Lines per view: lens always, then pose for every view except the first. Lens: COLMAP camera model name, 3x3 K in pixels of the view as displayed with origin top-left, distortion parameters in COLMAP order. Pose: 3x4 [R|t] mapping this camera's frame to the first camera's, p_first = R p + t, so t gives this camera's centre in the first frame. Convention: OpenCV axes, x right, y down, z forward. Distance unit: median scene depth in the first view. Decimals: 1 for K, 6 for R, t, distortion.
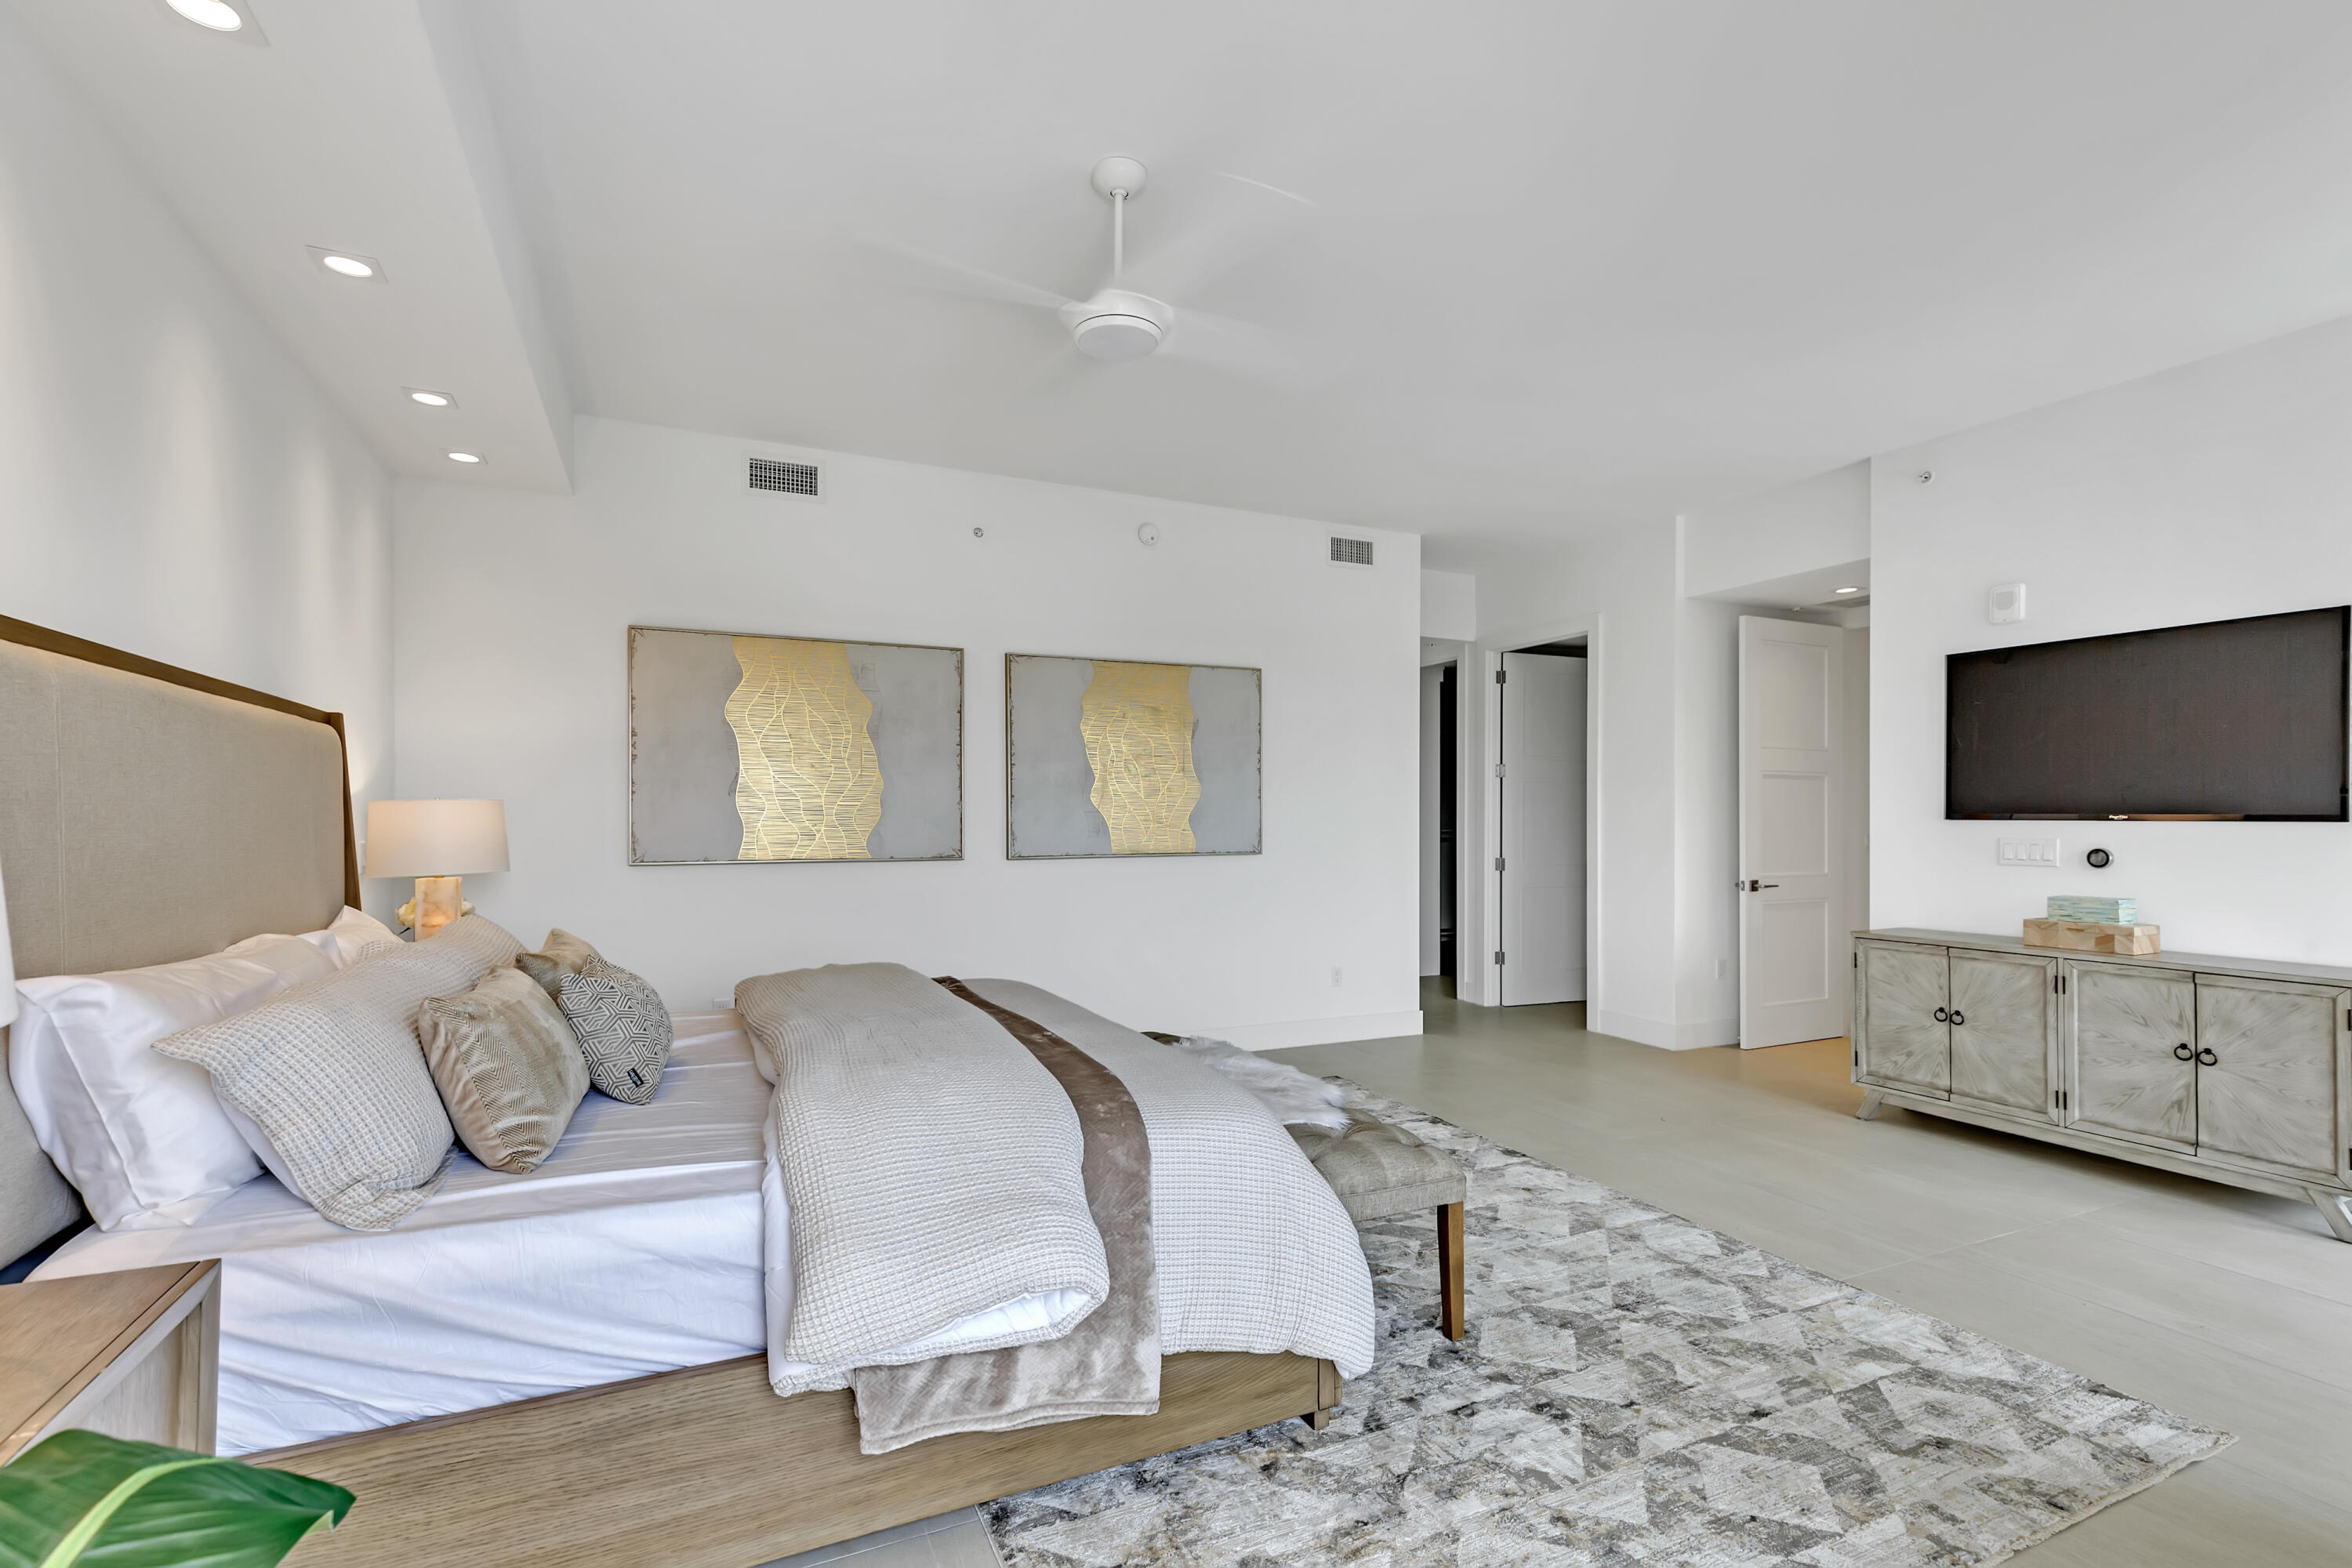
lens RADIAL K [[1065.3, 0, 1176.0], [0, 1065.3, 784.0], [0, 0, 1]] dist [-0.000132, -0.000040]
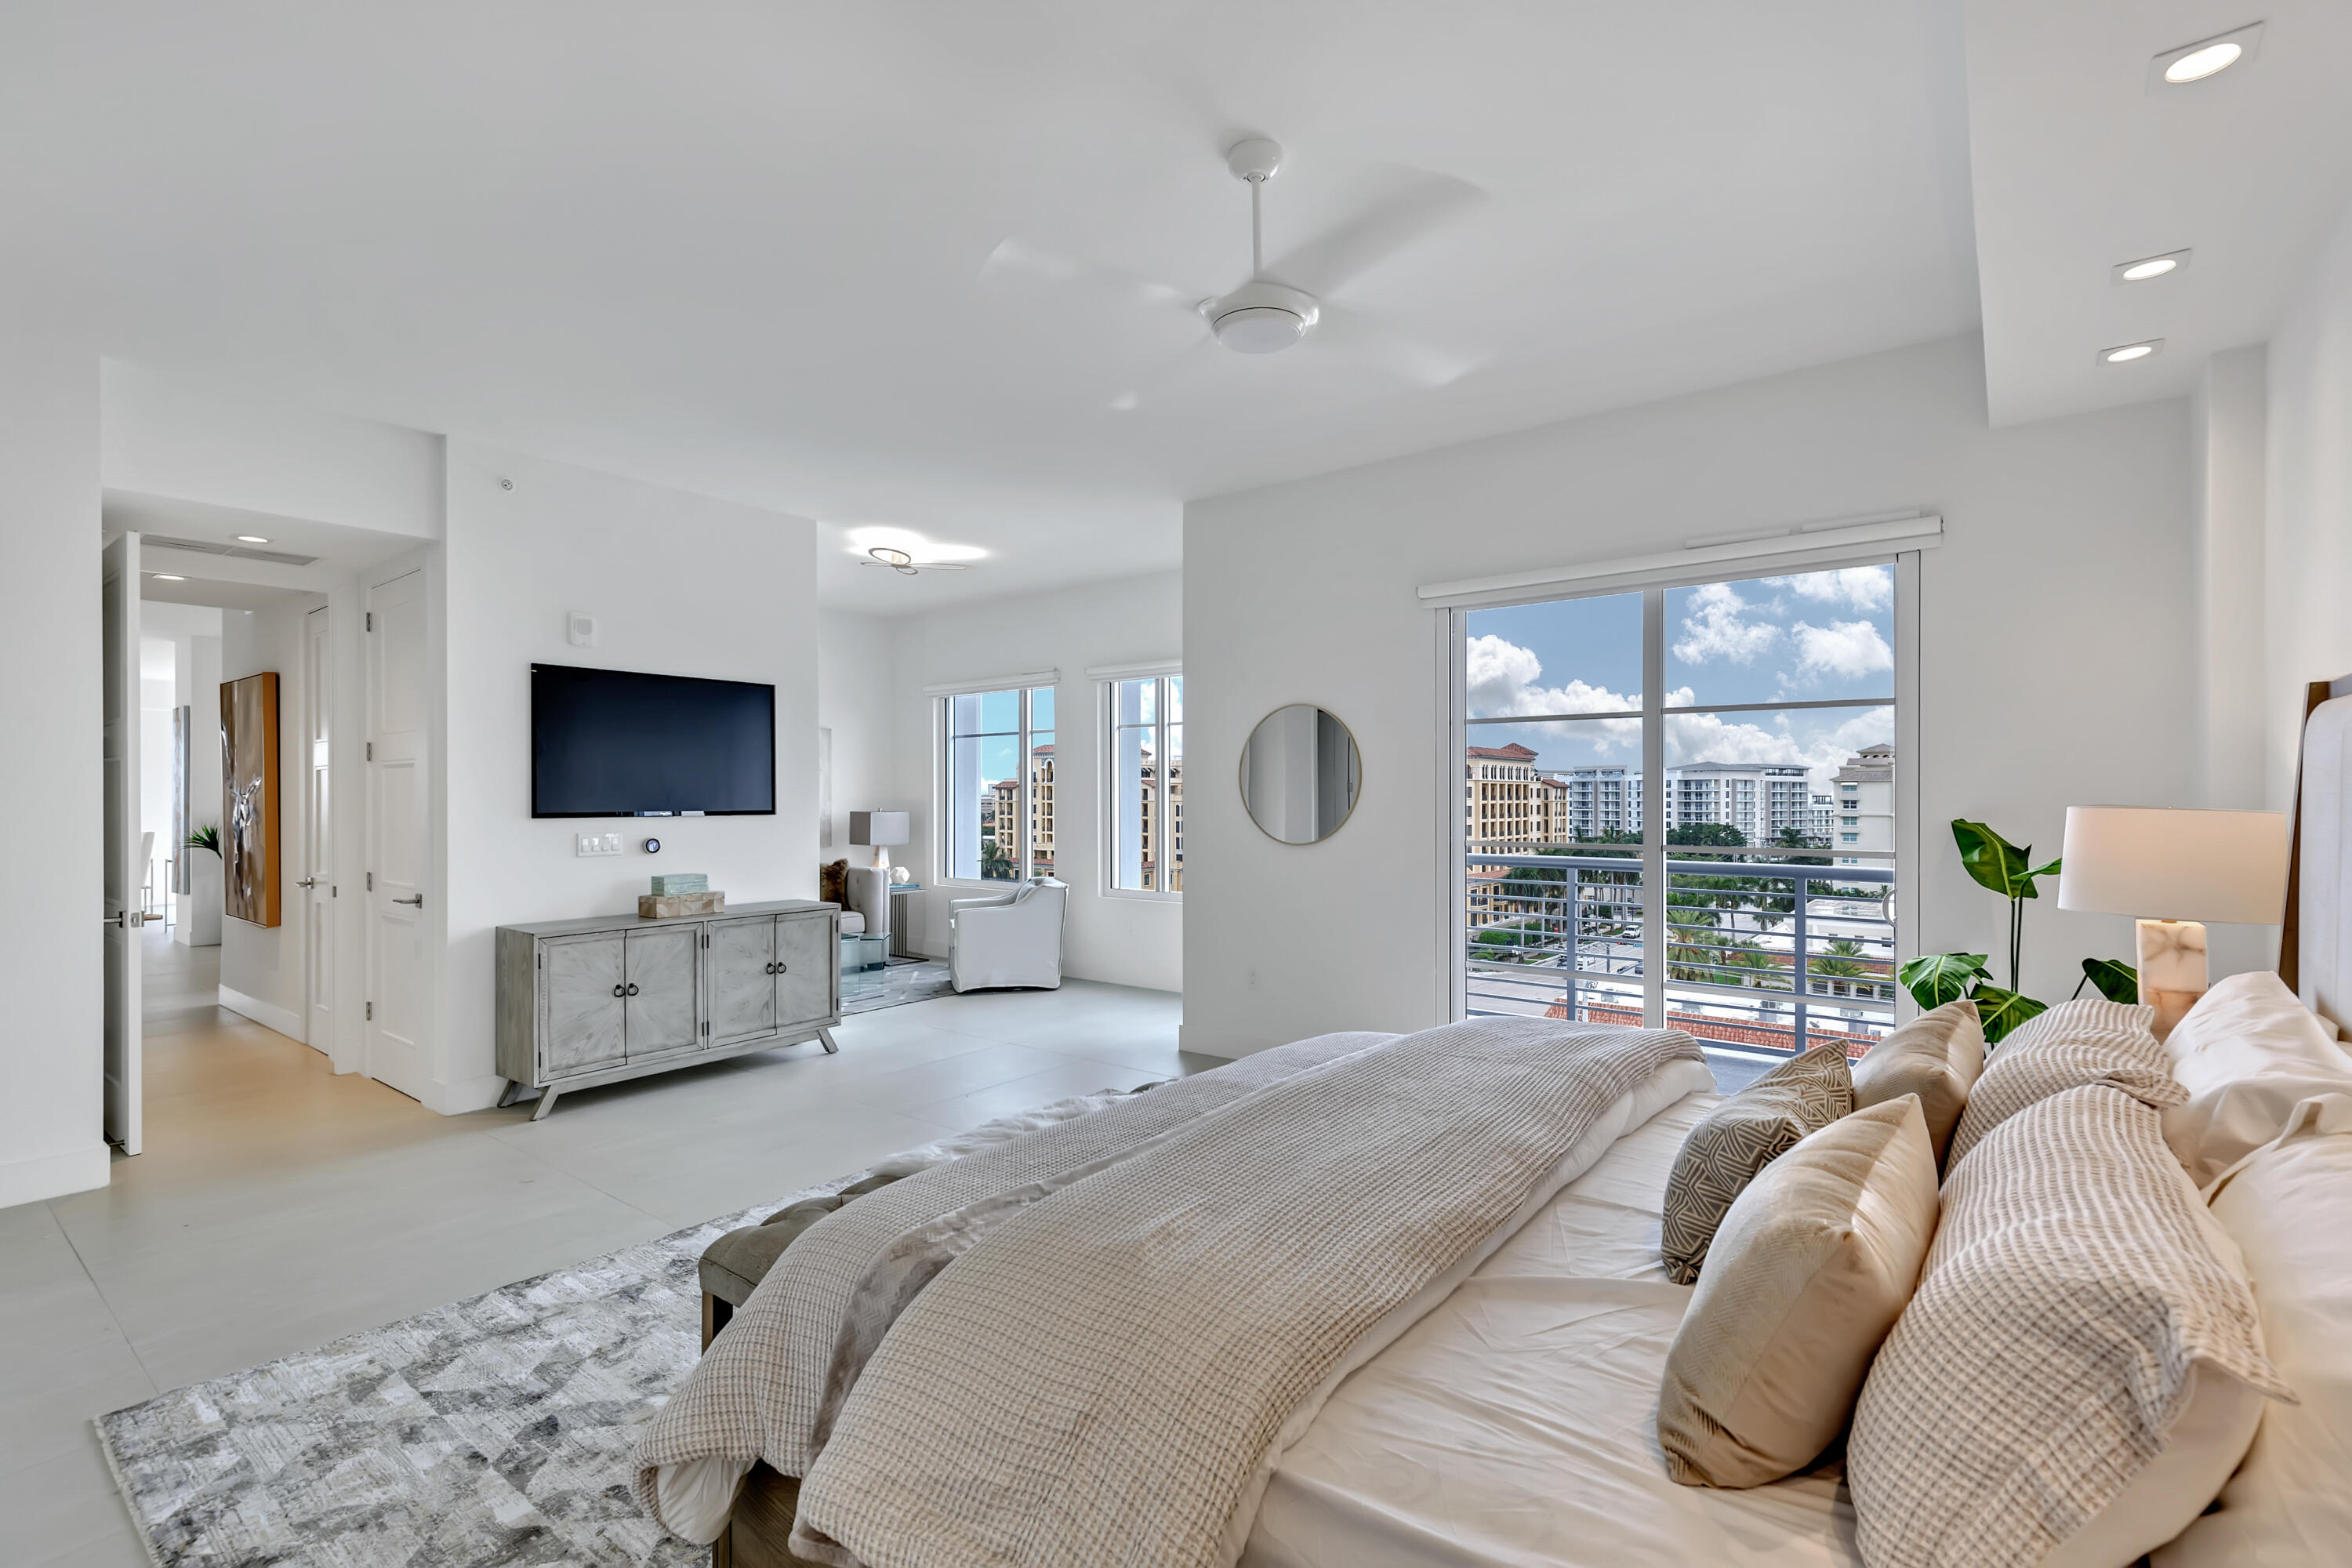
lens RADIAL K [[1065.3, 0, 1176.0], [0, 1065.3, 784.0], [0, 0, 1]] dist [-0.000132, -0.000040]
pose [[-0.442805, 0.011929, 0.896538, -0.578195], [-0.018984, 0.999563, -0.022676, 0.011872], [-0.896417, -0.027061, -0.442385, 1.010633]]
